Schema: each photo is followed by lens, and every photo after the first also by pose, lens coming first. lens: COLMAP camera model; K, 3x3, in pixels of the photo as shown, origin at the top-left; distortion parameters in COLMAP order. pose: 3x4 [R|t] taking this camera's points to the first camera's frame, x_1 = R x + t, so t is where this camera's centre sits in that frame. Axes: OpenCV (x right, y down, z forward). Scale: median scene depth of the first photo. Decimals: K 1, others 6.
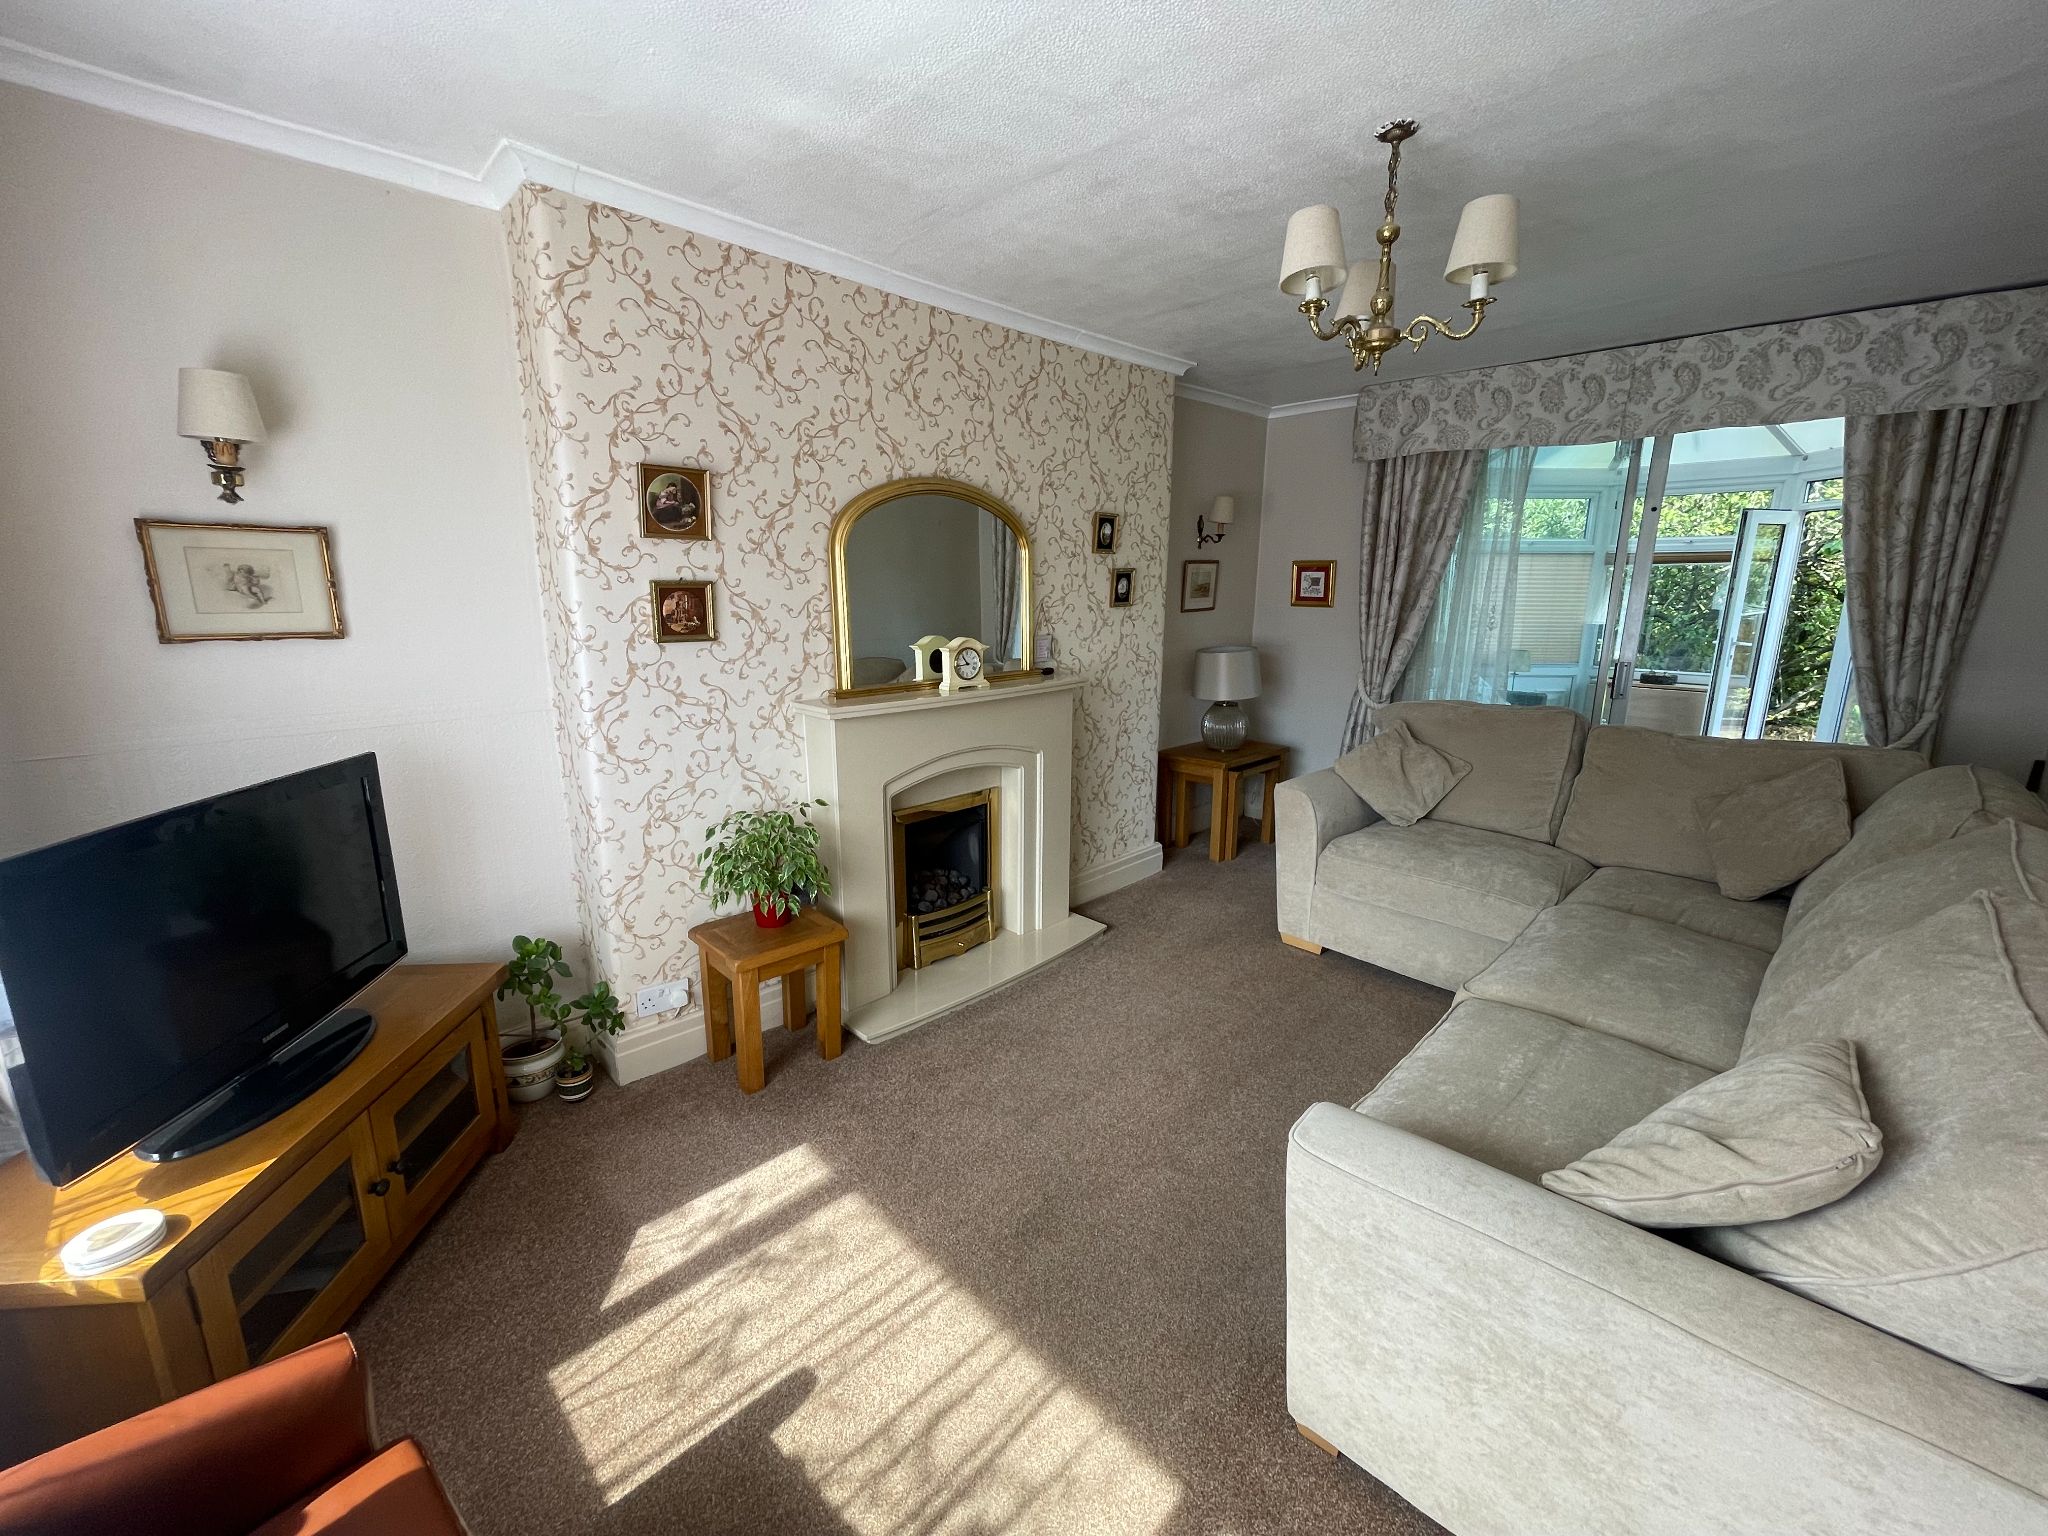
lens RADIAL K [[828.9, 0, 1024.8], [0, 828.9, 758.3], [0, 0, 1]] dist [-0.002303, 0.001825]
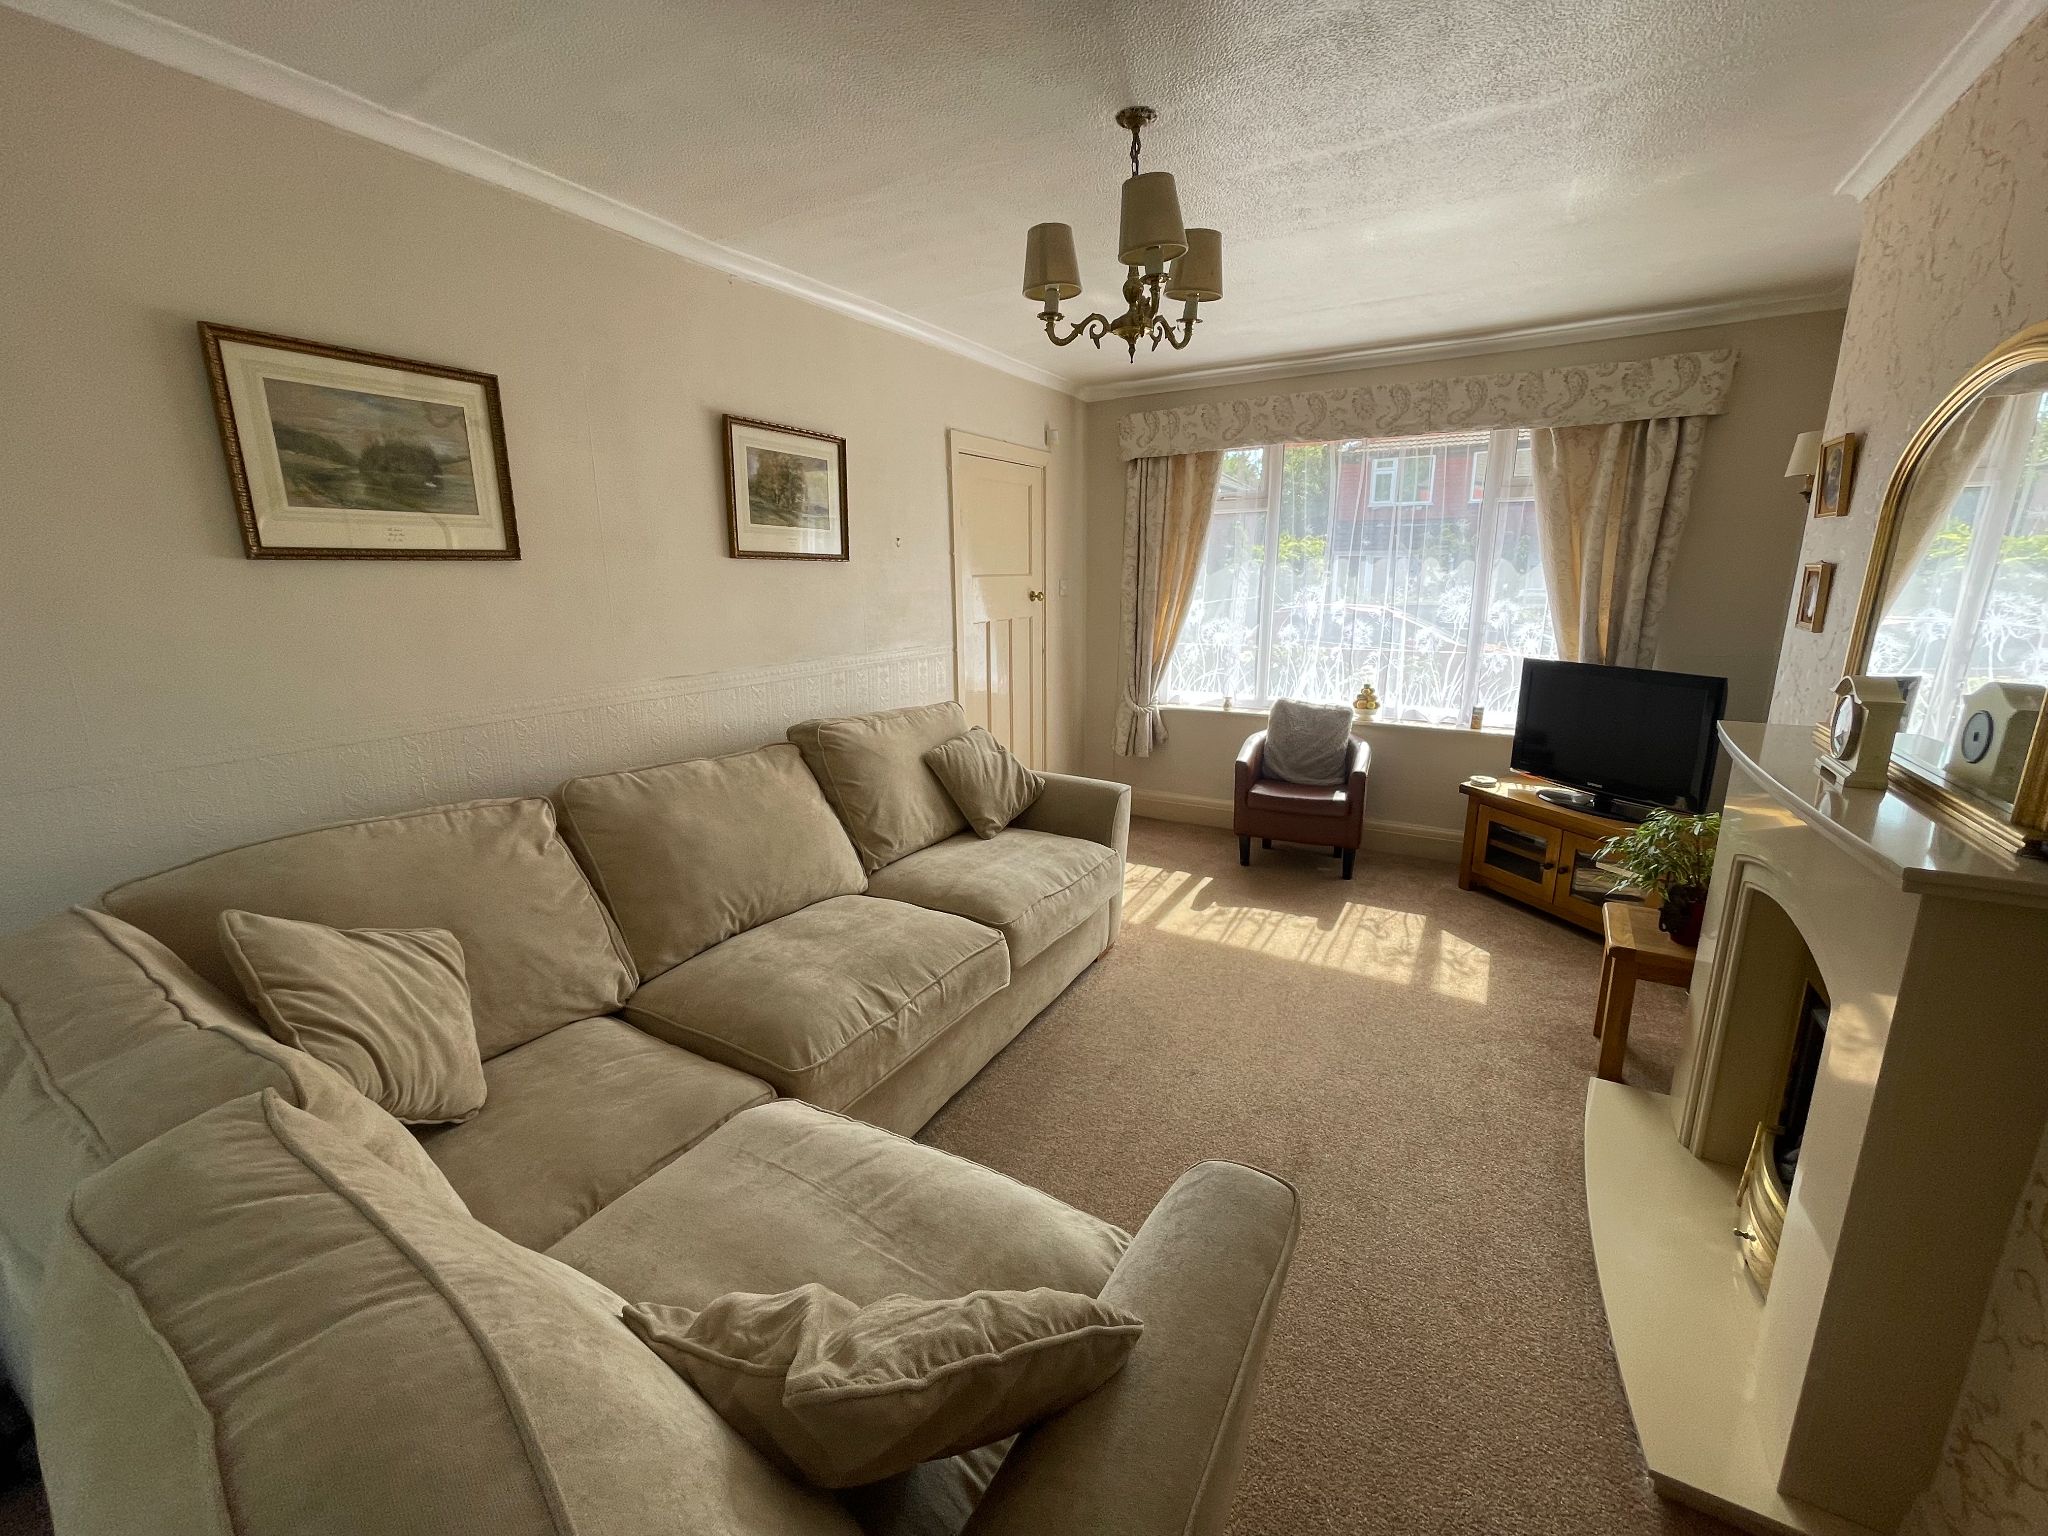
lens RADIAL K [[828.9, 0, 1010.7], [0, 828.9, 755.4], [0, 0, 1]] dist [-0.002303, 0.001825]
pose [[-0.970198, 0.055669, -0.235832, 0.968074], [-0.049001, 0.908071, 0.415940, -0.510313], [0.237308, 0.415100, -0.878281, 2.363672]]
